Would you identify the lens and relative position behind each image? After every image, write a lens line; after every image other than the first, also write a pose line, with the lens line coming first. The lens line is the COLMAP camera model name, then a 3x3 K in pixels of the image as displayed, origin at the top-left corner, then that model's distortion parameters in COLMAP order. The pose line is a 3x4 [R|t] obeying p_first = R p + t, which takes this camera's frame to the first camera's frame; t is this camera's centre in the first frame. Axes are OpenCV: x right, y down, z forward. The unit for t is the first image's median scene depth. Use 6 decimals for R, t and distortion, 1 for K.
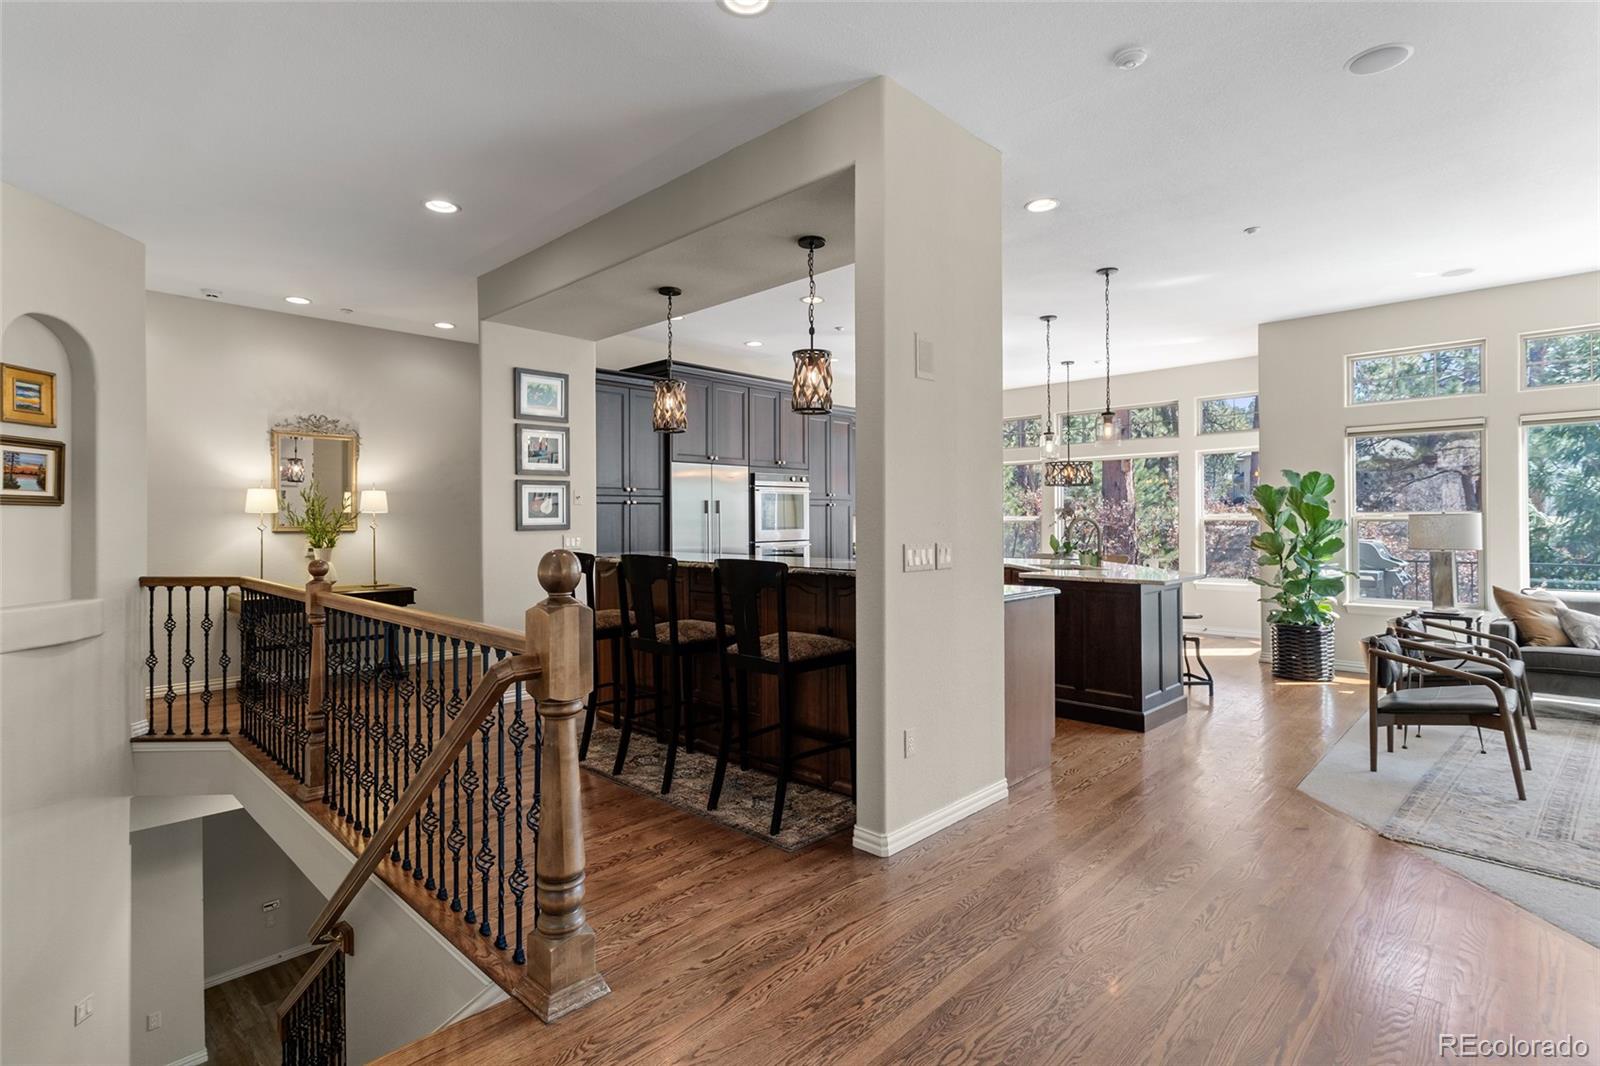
lens RADIAL K [[771.7, 0, 805.4], [0, 771.7, 523.0], [0, 0, 1]] dist [0.002514, 0.000880]
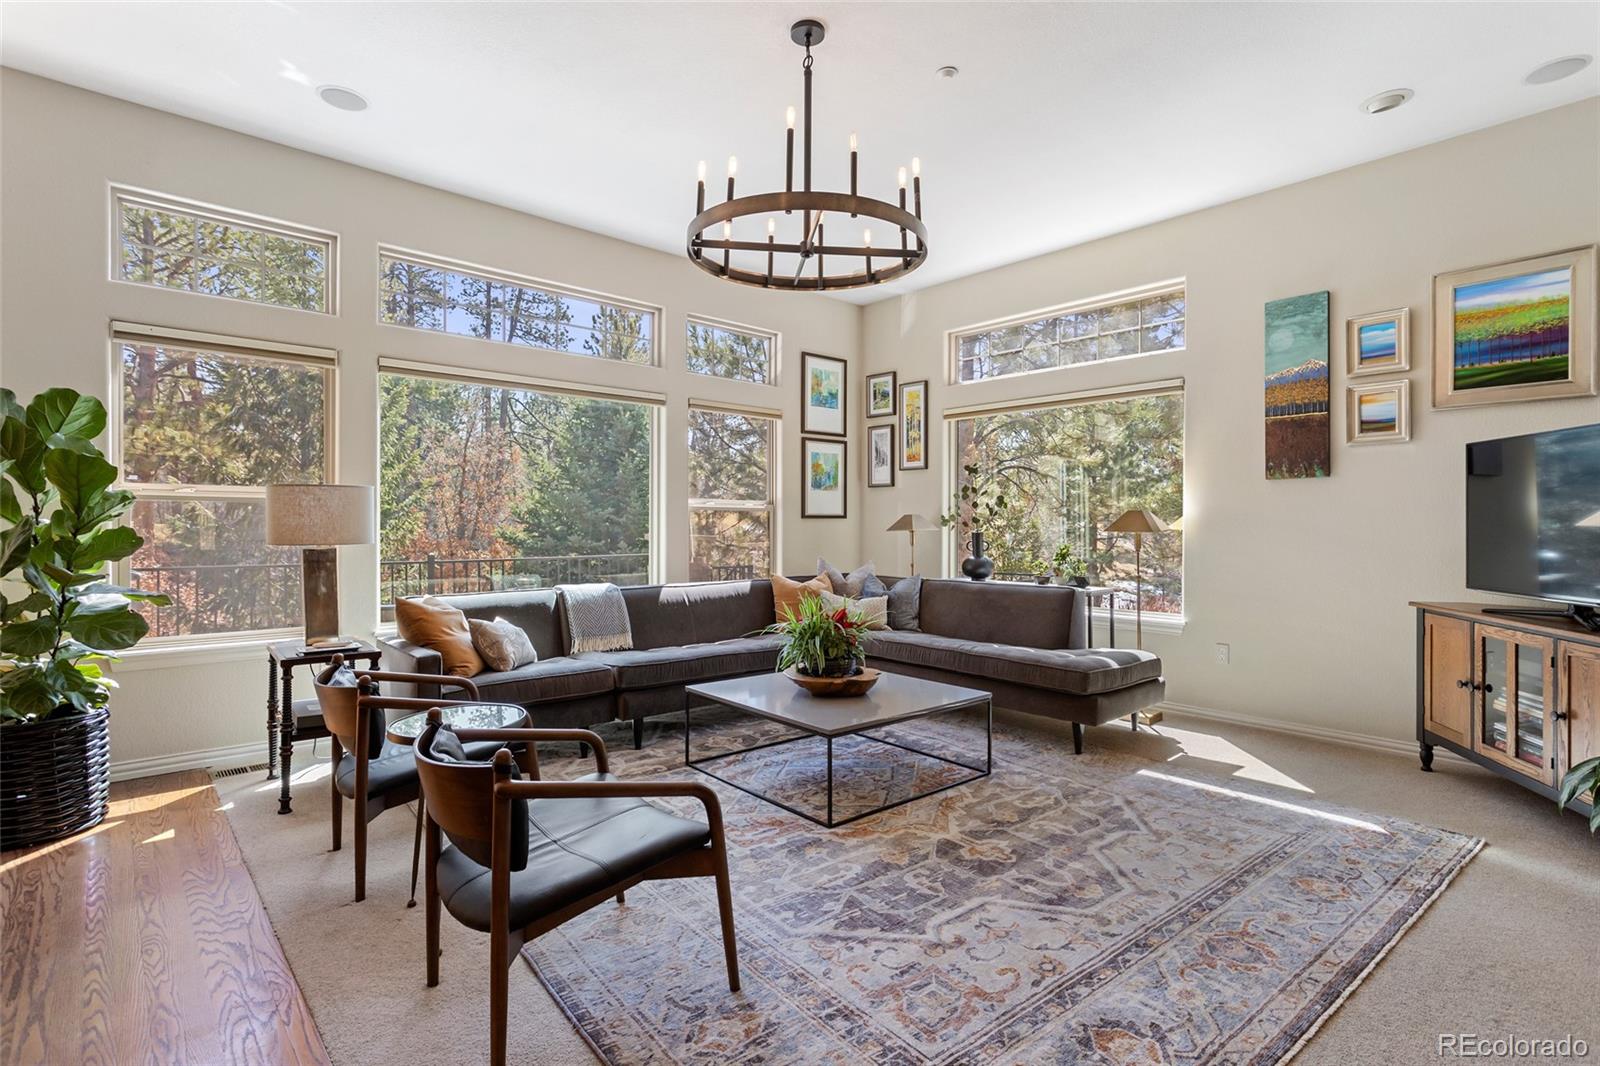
lens RADIAL K [[771.7, 0, 794.6], [0, 771.7, 532.8], [0, 0, 1]] dist [0.002514, 0.000880]
pose [[0.077560, -0.002065, 0.996986, 0.245196], [-0.001712, 0.999996, 0.002205, 0.022786], [-0.996986, -0.001878, 0.077556, 0.576760]]
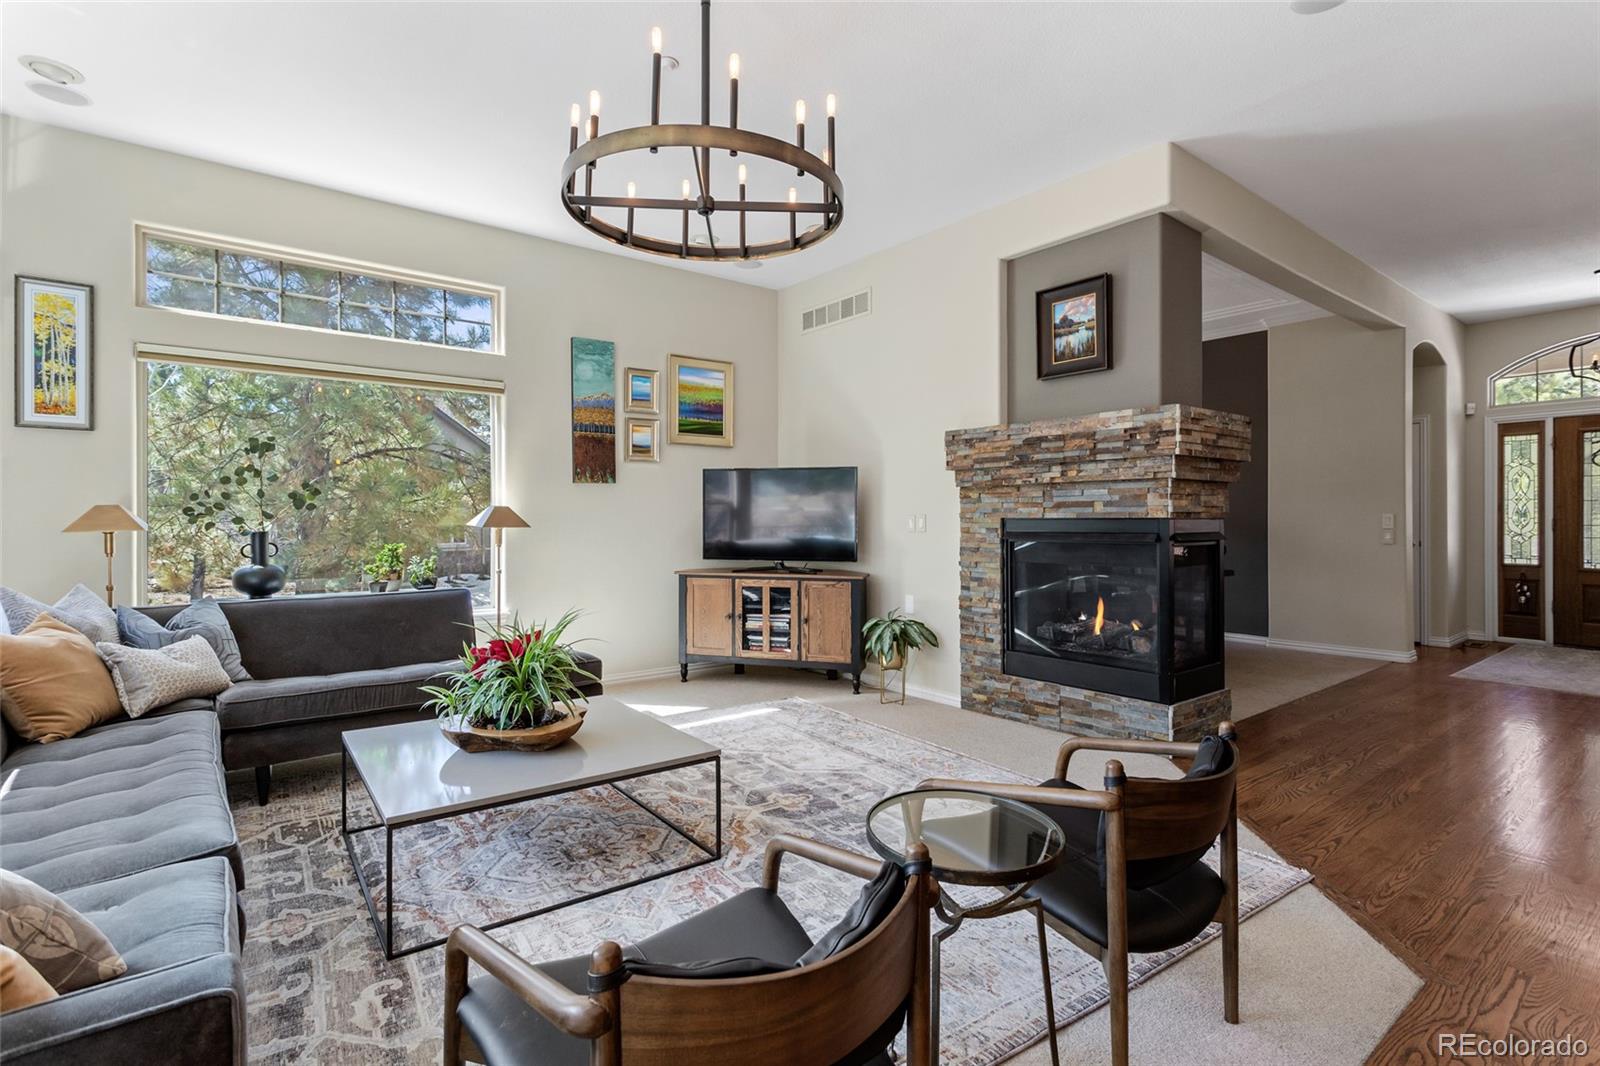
lens RADIAL K [[771.7, 0, 802.7], [0, 771.7, 514.6], [0, 0, 1]] dist [0.002514, 0.000880]
pose [[-0.990078, 0.008448, 0.140267, 0.645833], [0.007996, 0.999961, -0.003784, 0.014974], [-0.140294, -0.002625, -0.990106, 1.052599]]
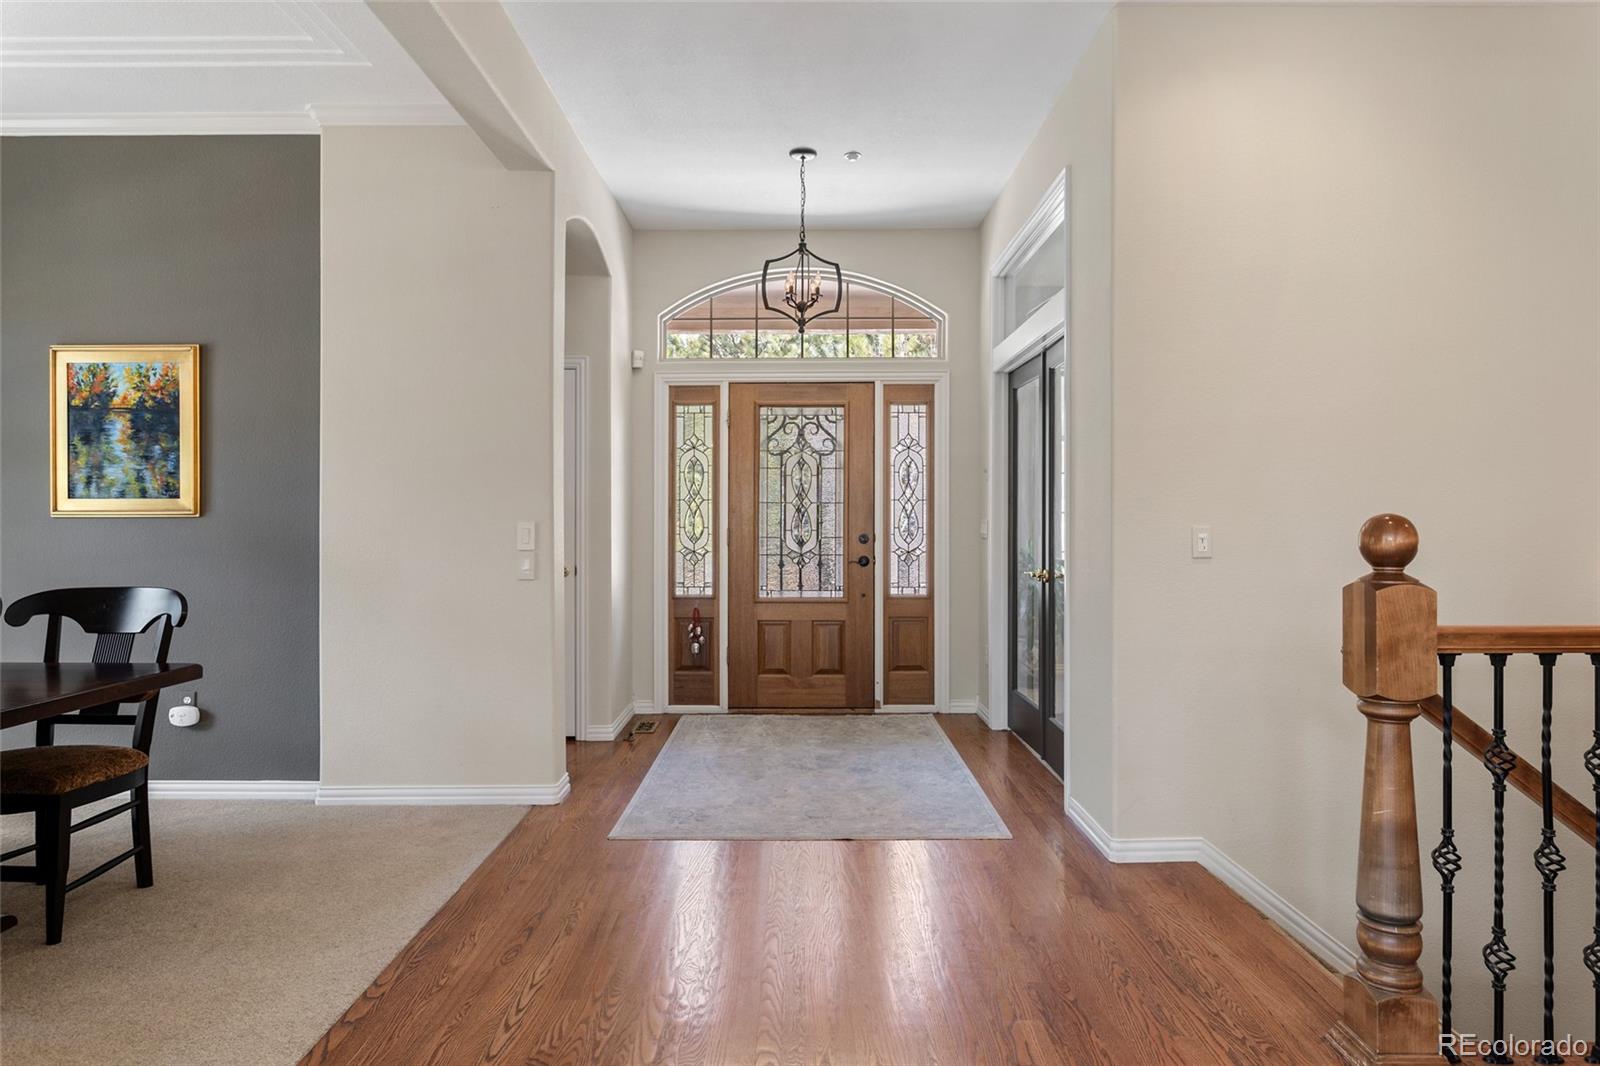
lens RADIAL K [[984.1, 0, 796.2], [0, 984.1, 517.5], [0, 0, 1]] dist [0.000615, -0.000543]
pose [[-0.728820, 0.005461, -0.684684, 0.320112], [0.004846, 0.999984, 0.002818, 0.011716], [0.684688, -0.001264, -0.728835, 0.499622]]
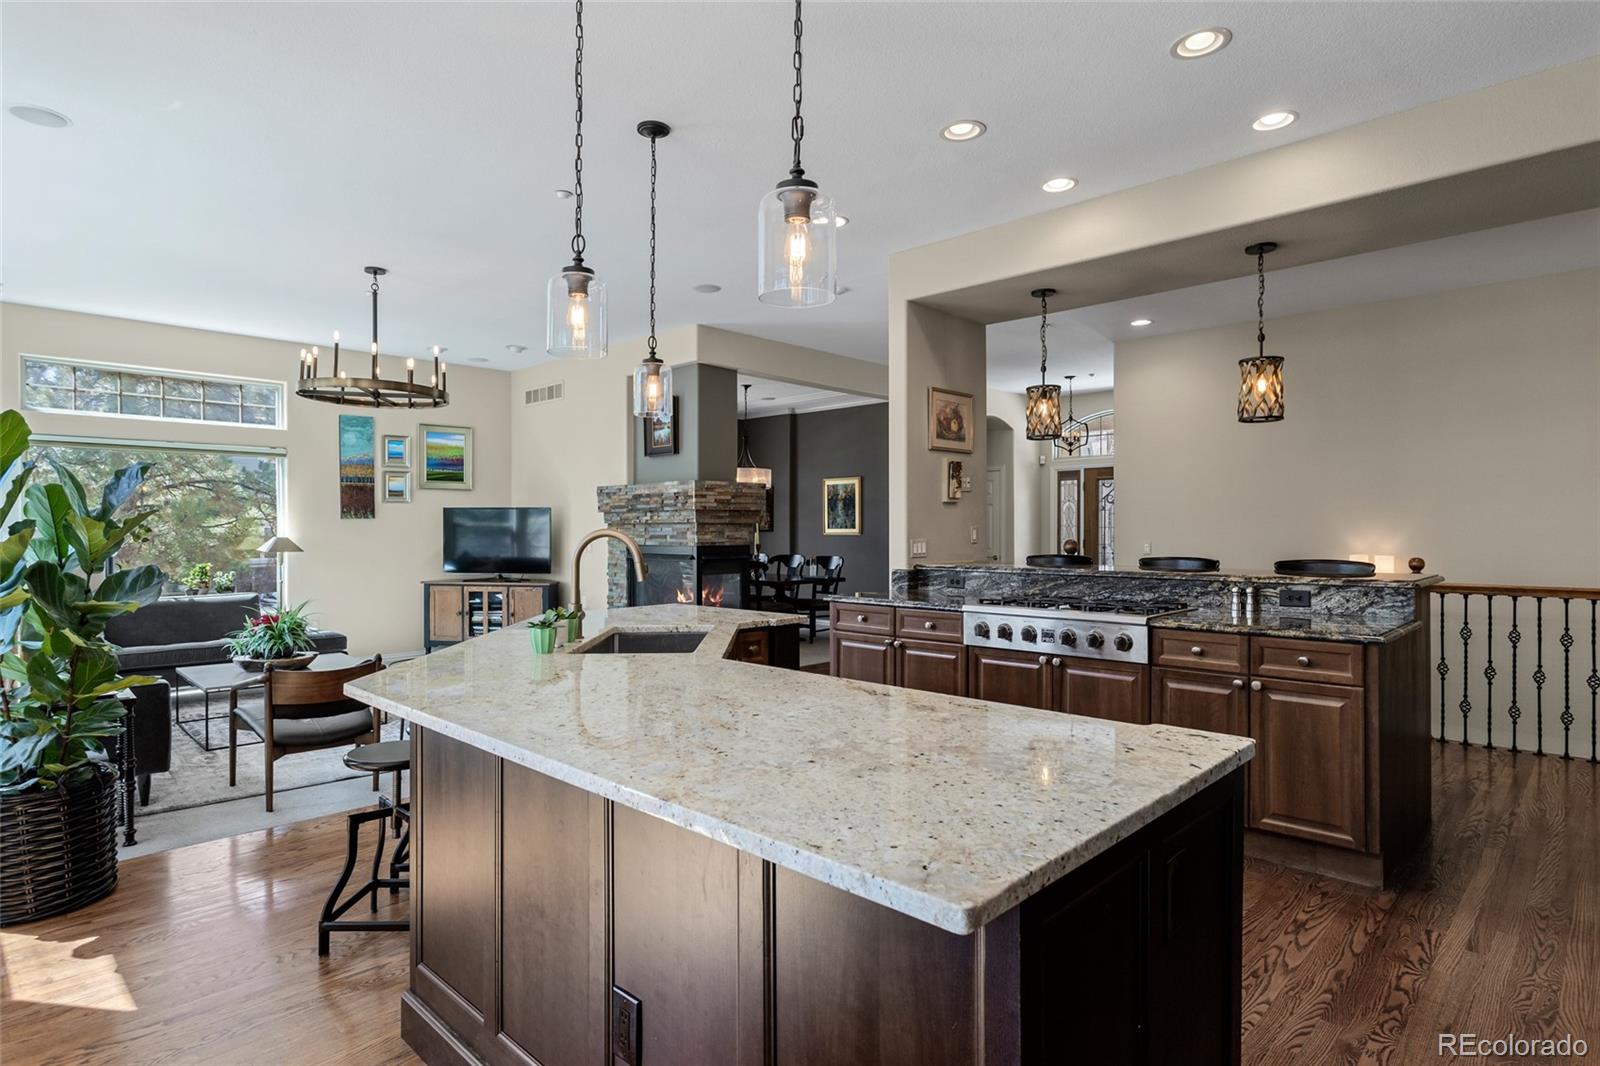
lens RADIAL K [[847.6, 0, 797.1], [0, 847.6, 528.2], [0, 0, 1]] dist [-0.000614, 0.003864]
pose [[-0.999913, 0.008766, 0.009884, 0.260966], [0.008786, 0.999959, 0.001952, -0.009329], [-0.009867, 0.002039, -0.999949, 1.601557]]
